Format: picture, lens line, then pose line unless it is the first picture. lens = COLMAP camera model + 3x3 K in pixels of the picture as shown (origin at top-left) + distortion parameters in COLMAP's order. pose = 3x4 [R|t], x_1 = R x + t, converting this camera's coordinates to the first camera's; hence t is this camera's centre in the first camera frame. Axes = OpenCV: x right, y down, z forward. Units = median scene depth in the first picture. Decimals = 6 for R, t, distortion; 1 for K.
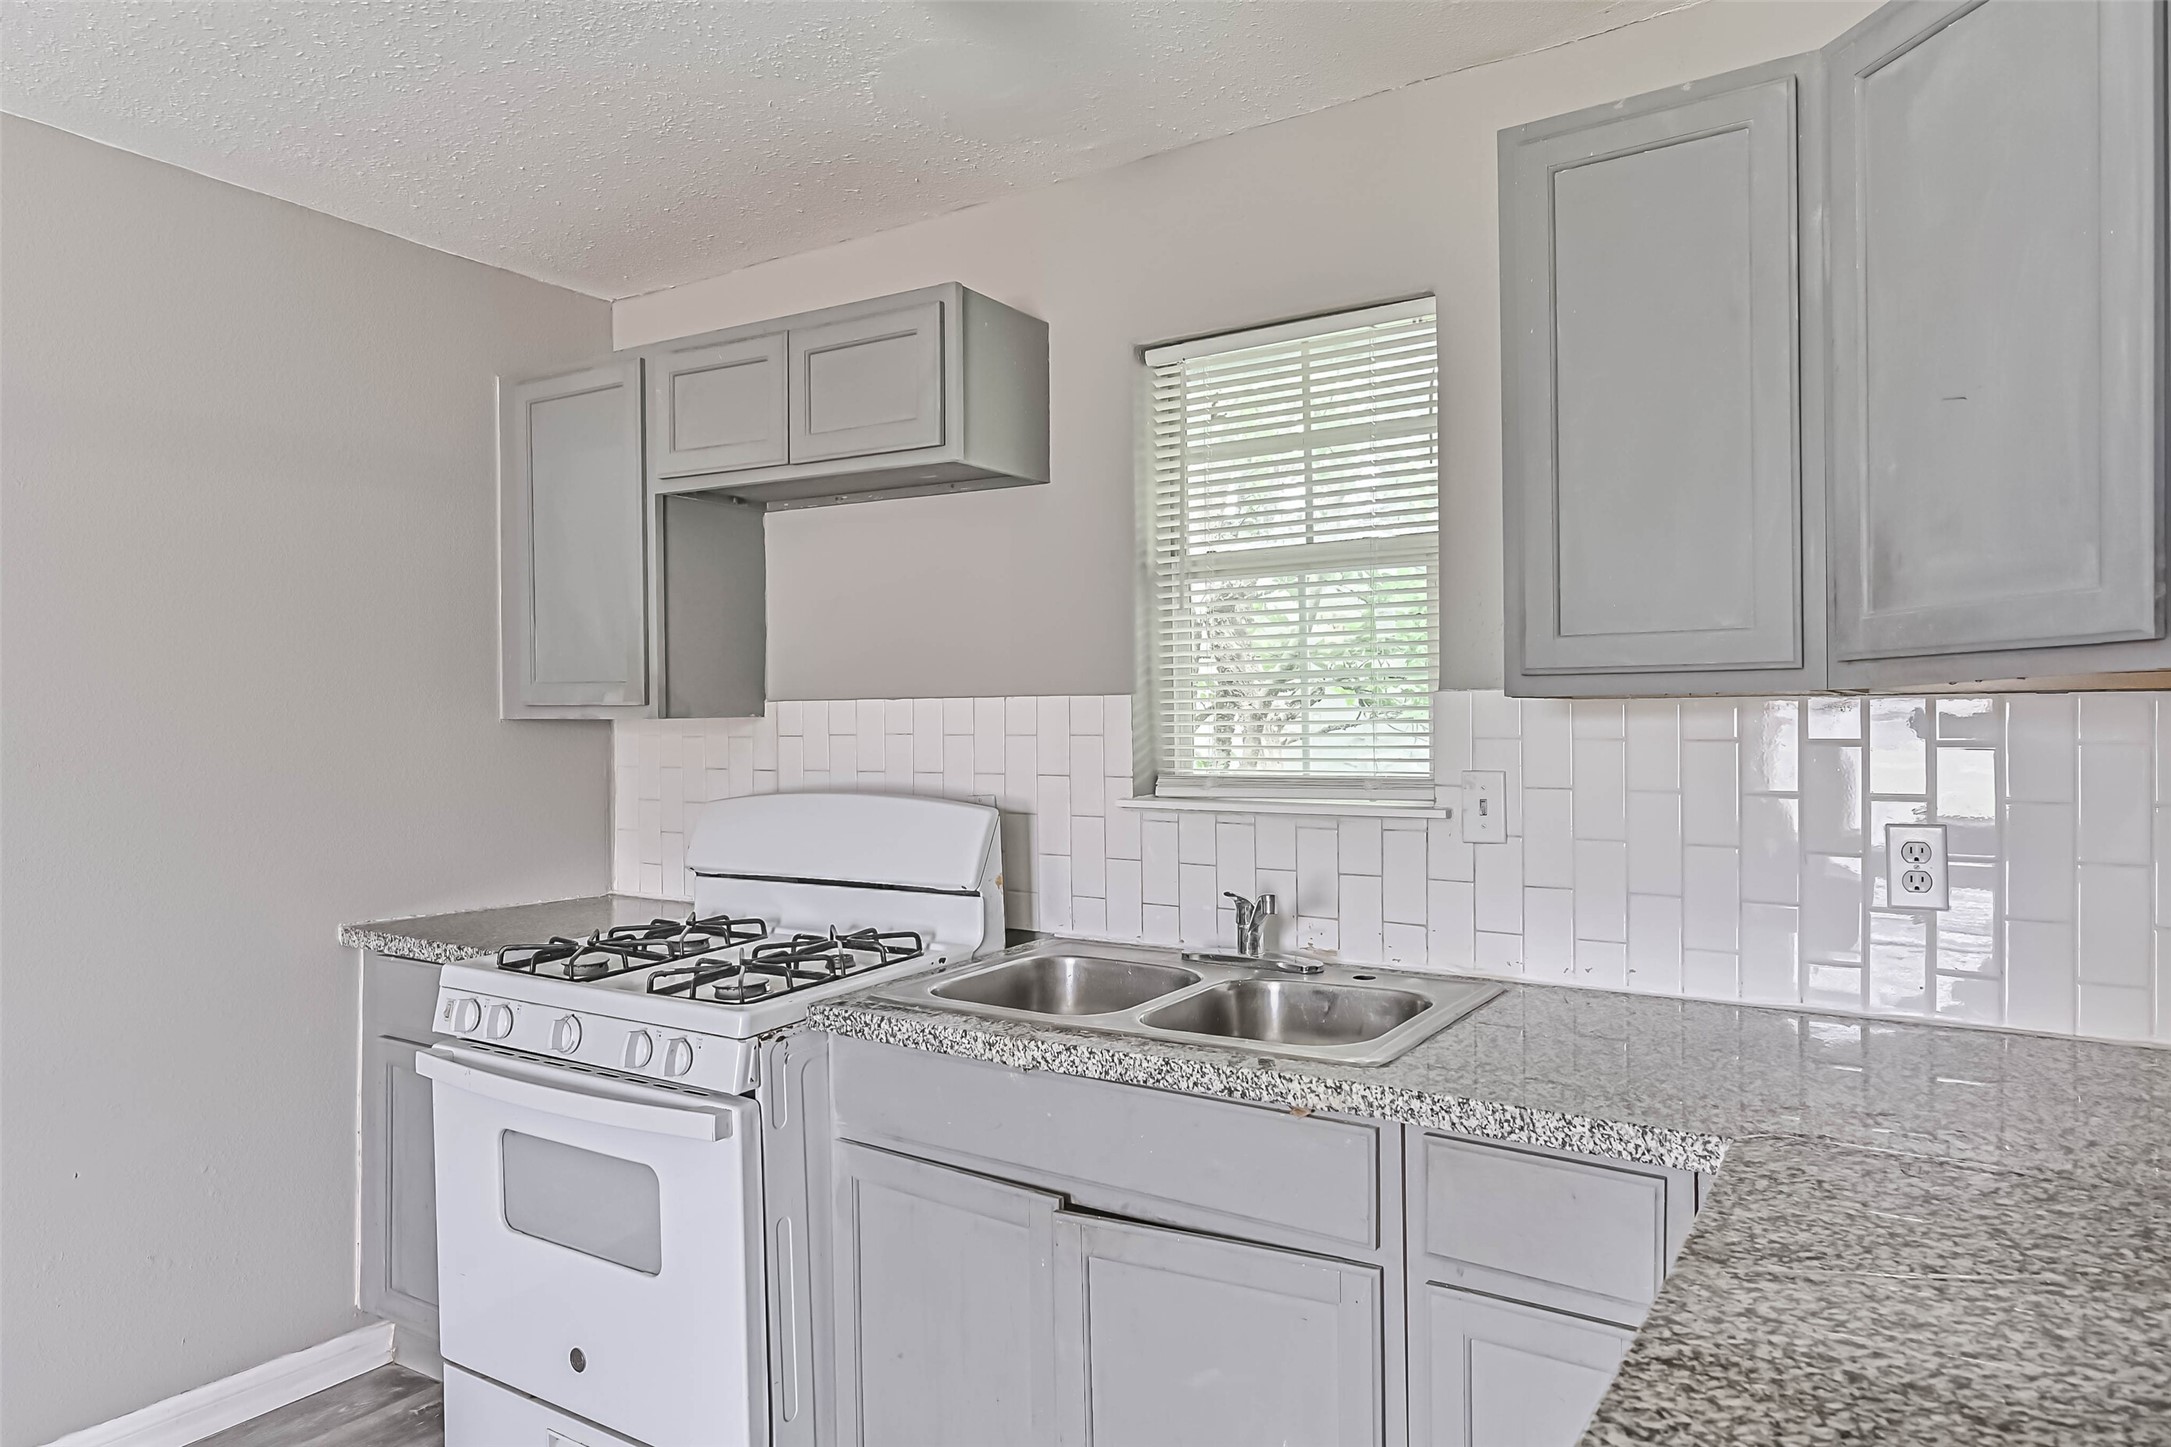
lens RADIAL K [[1317.3, 0, 1089.3], [0, 1317.3, 731.1], [0, 0, 1]] dist [0.009047, 0.000169]
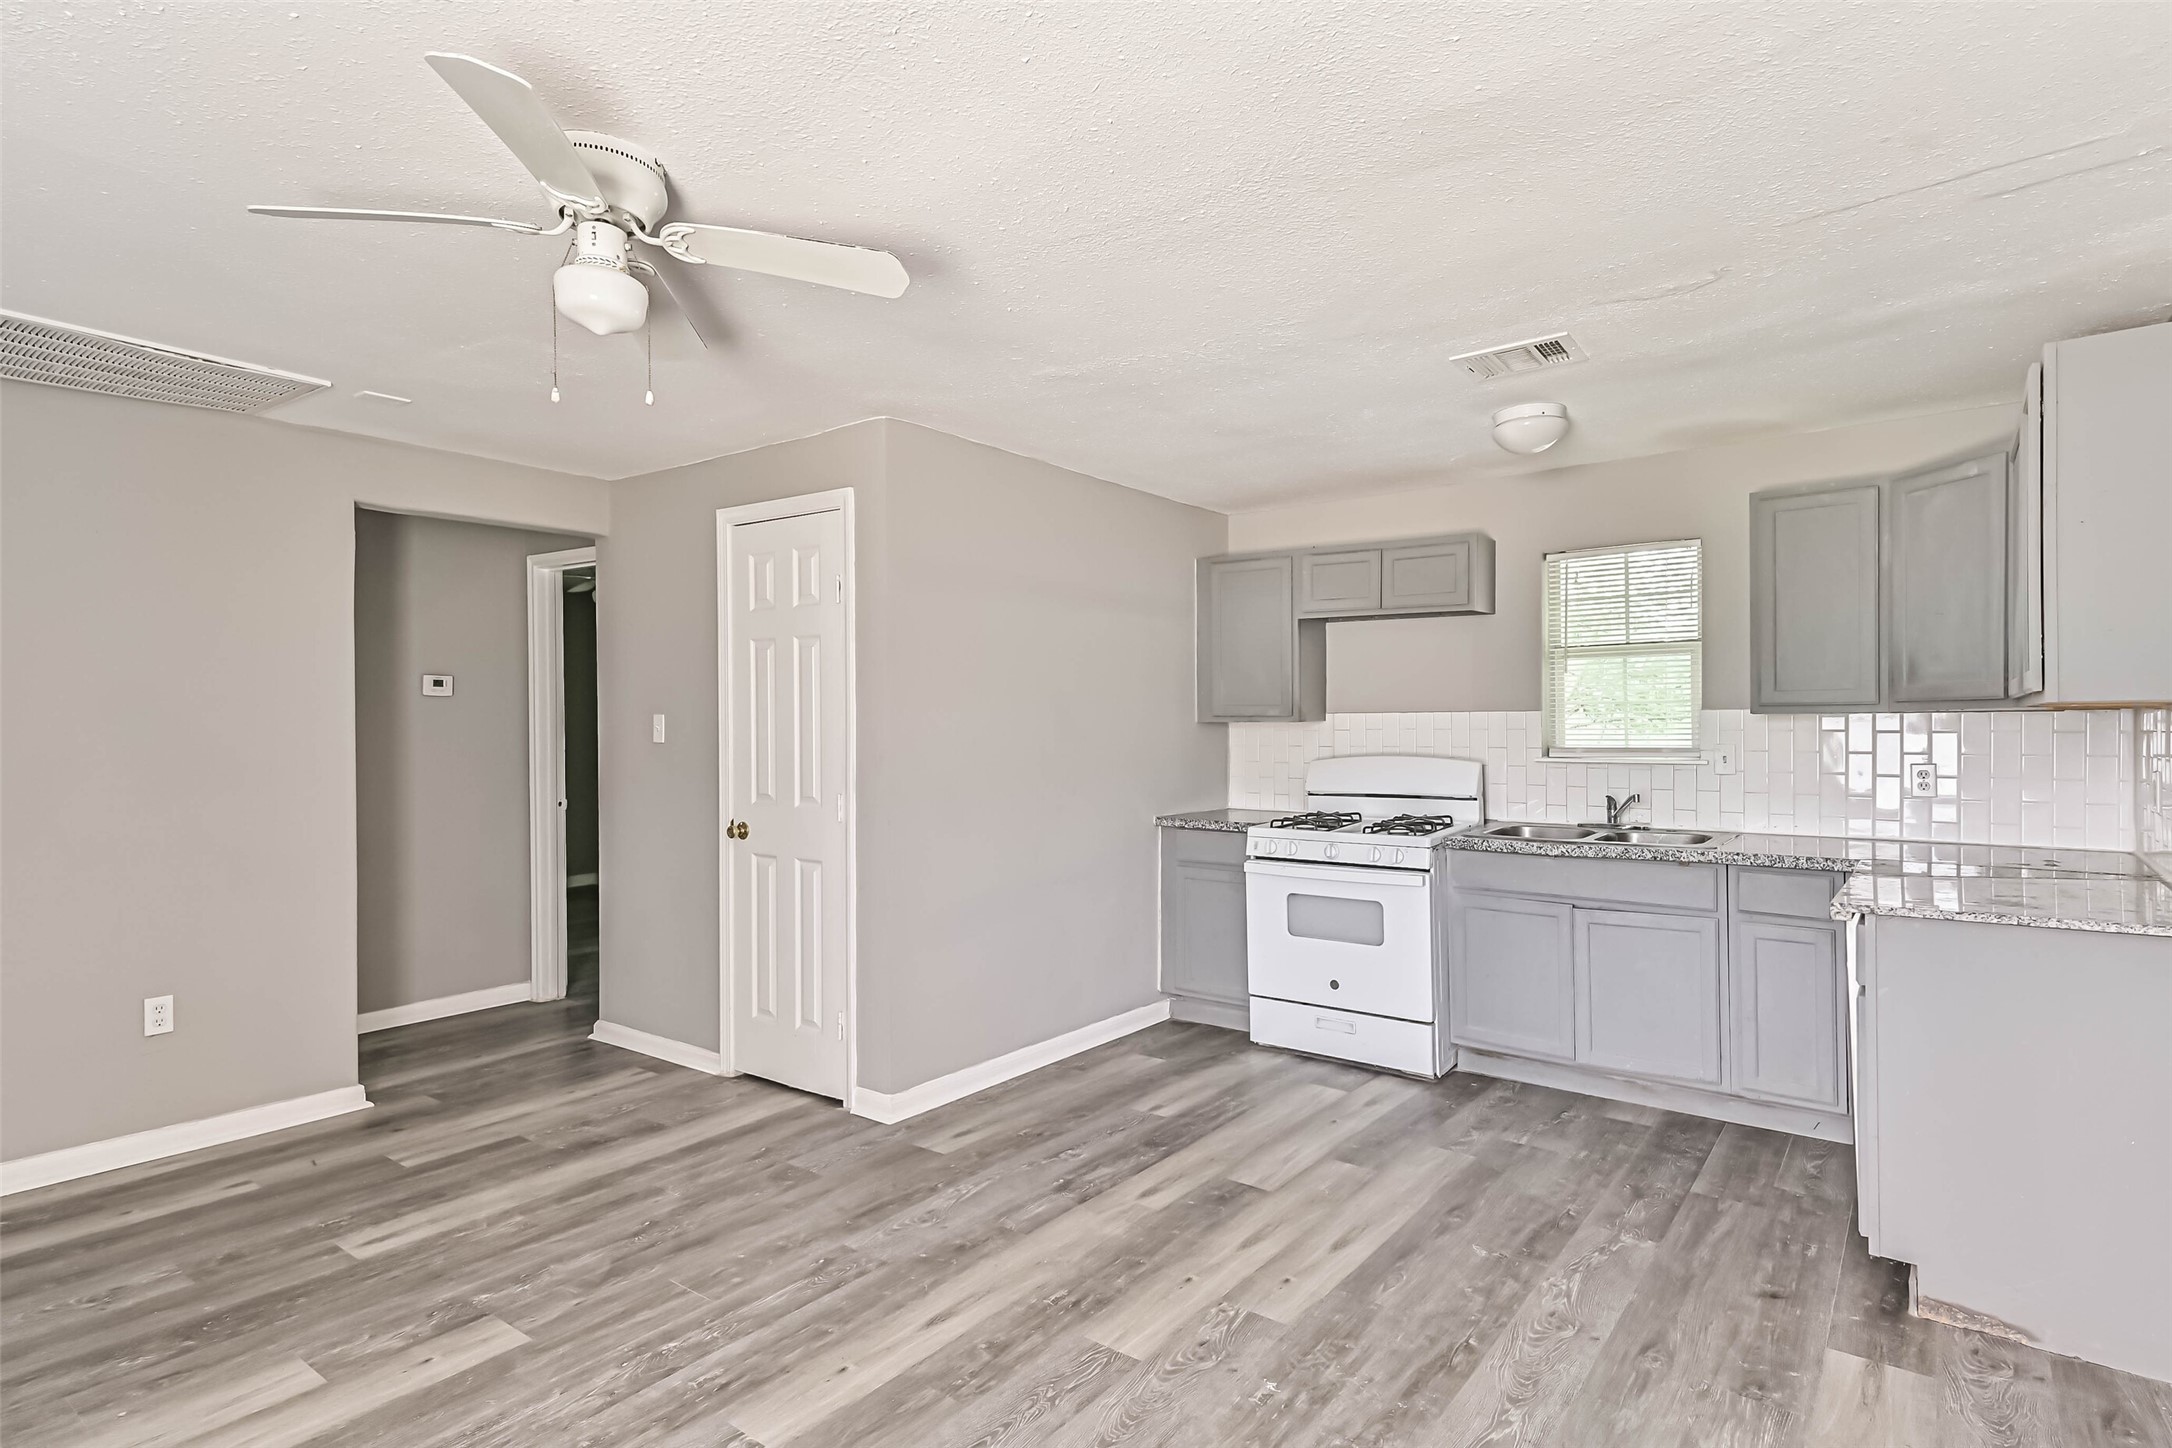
lens RADIAL K [[1094.6, 0, 1097.2], [0, 1094.6, 729.0], [0, 0, 1]] dist [0.049766, -0.021019]
pose [[0.997340, -0.001257, -0.072882, -0.614297], [0.001273, 0.999999, 0.000172, 0.001778], [0.072882, -0.000264, 0.997341, -0.963344]]
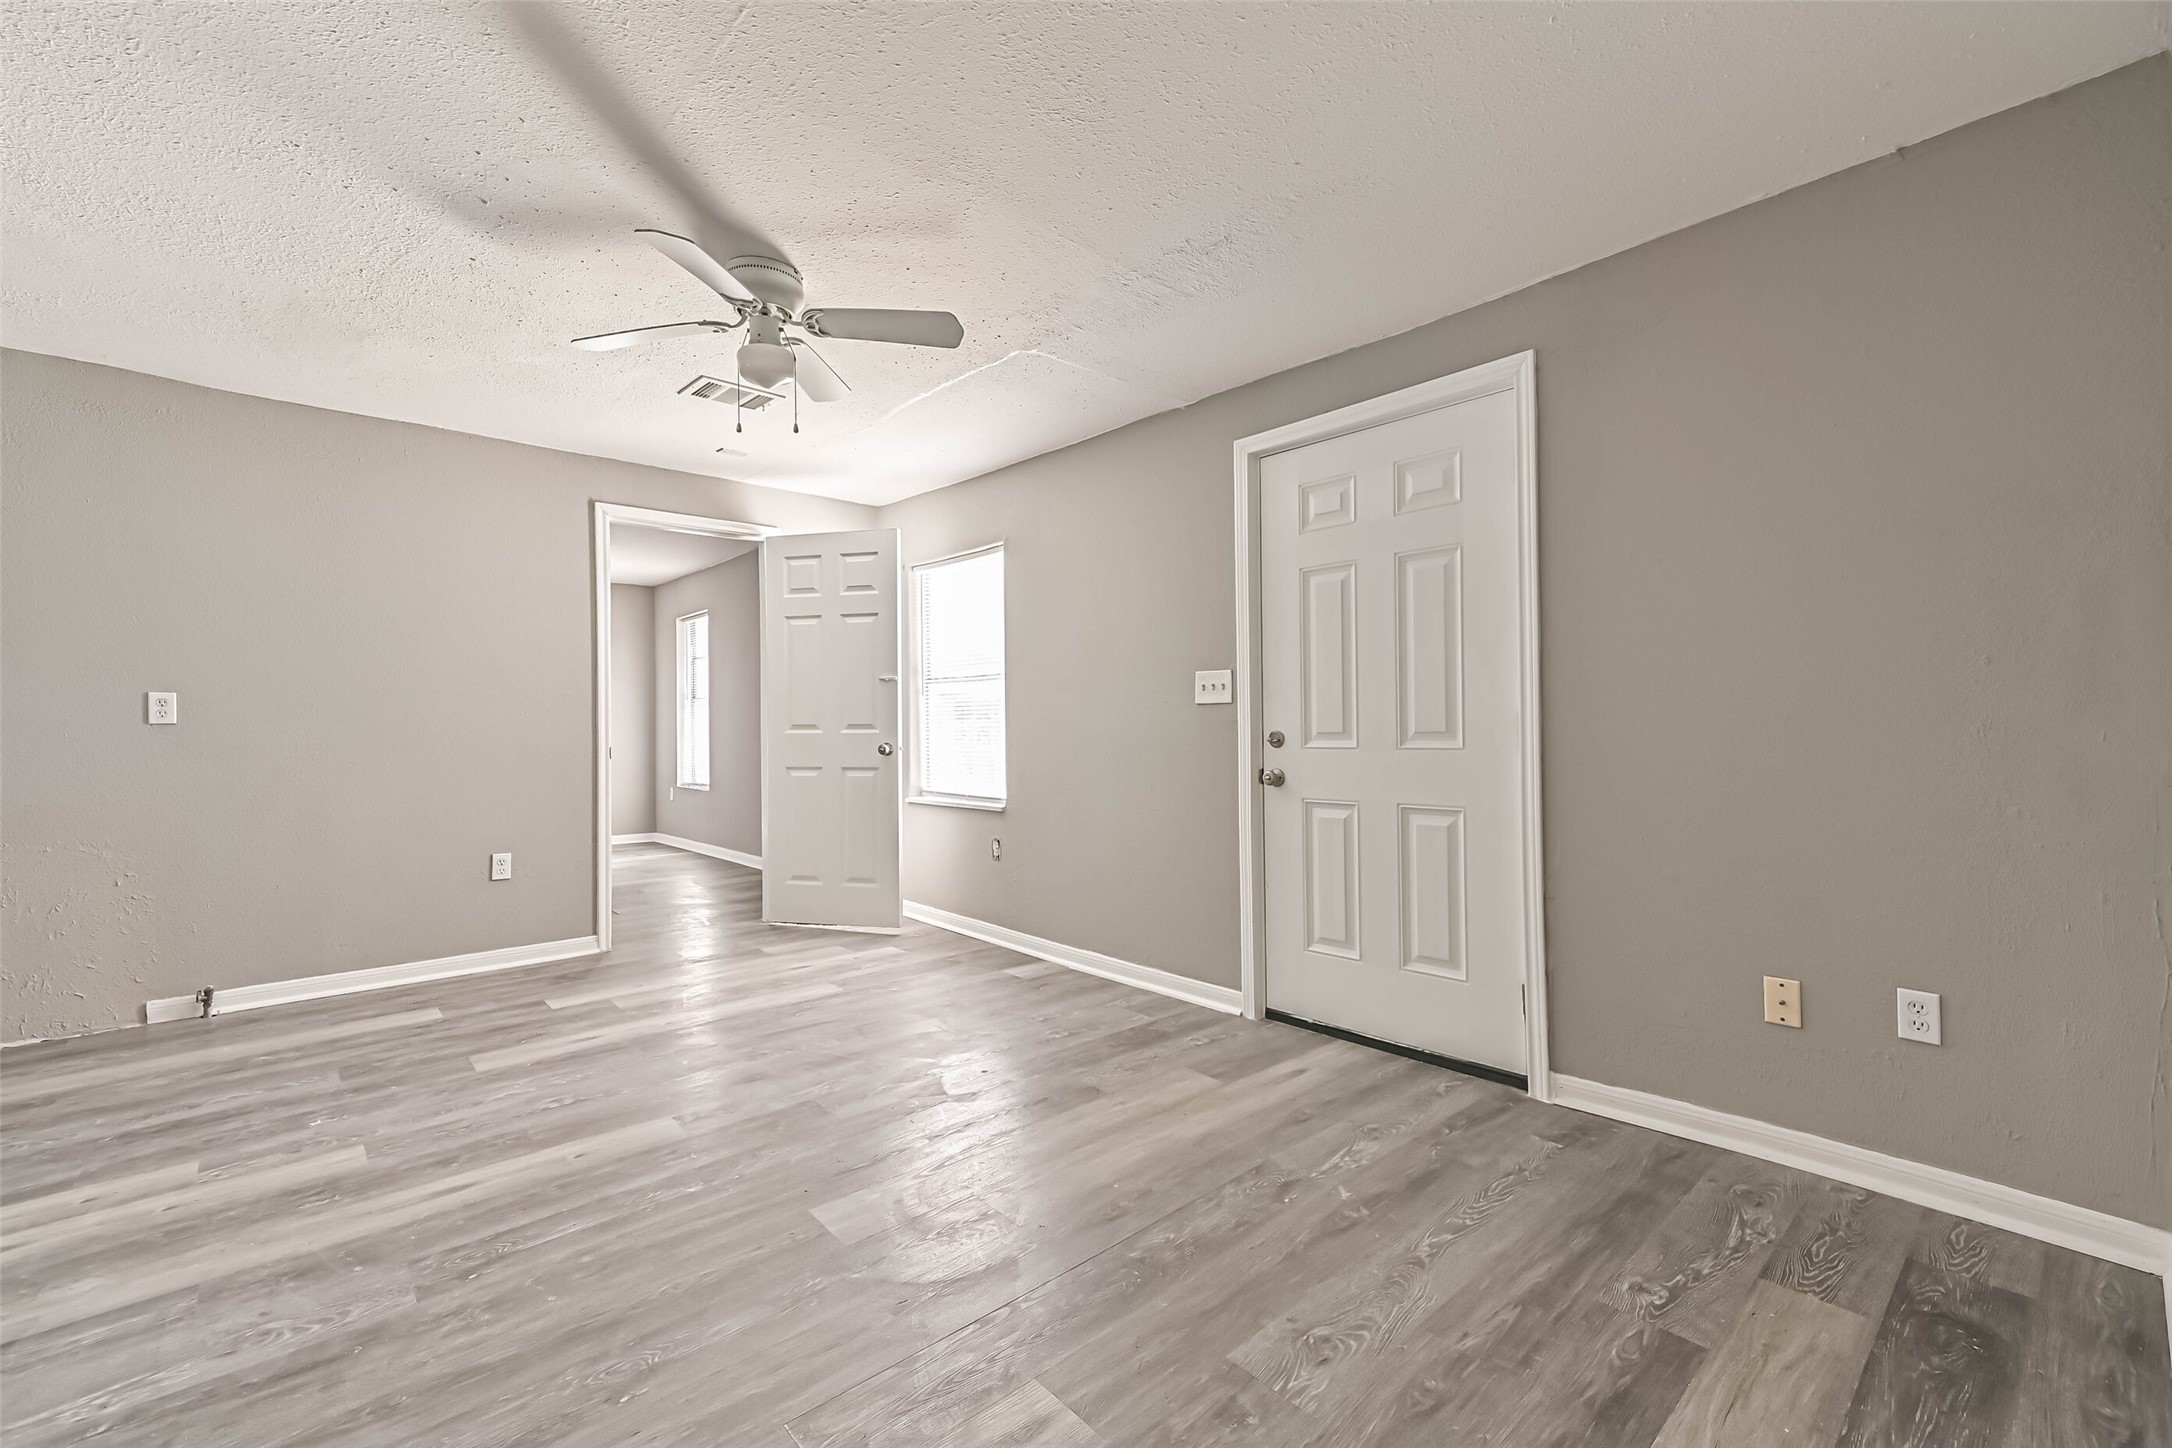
lens RADIAL K [[909.5, 0, 1086.0], [0, 909.5, 724.0], [0, 0, 1]] dist [0.019810, -0.000471]
pose [[-0.962295, 0.005054, 0.271961, -1.693255], [0.005262, 0.999986, 0.000034, 0.098449], [-0.271957, 0.001464, -0.962308, 0.774832]]
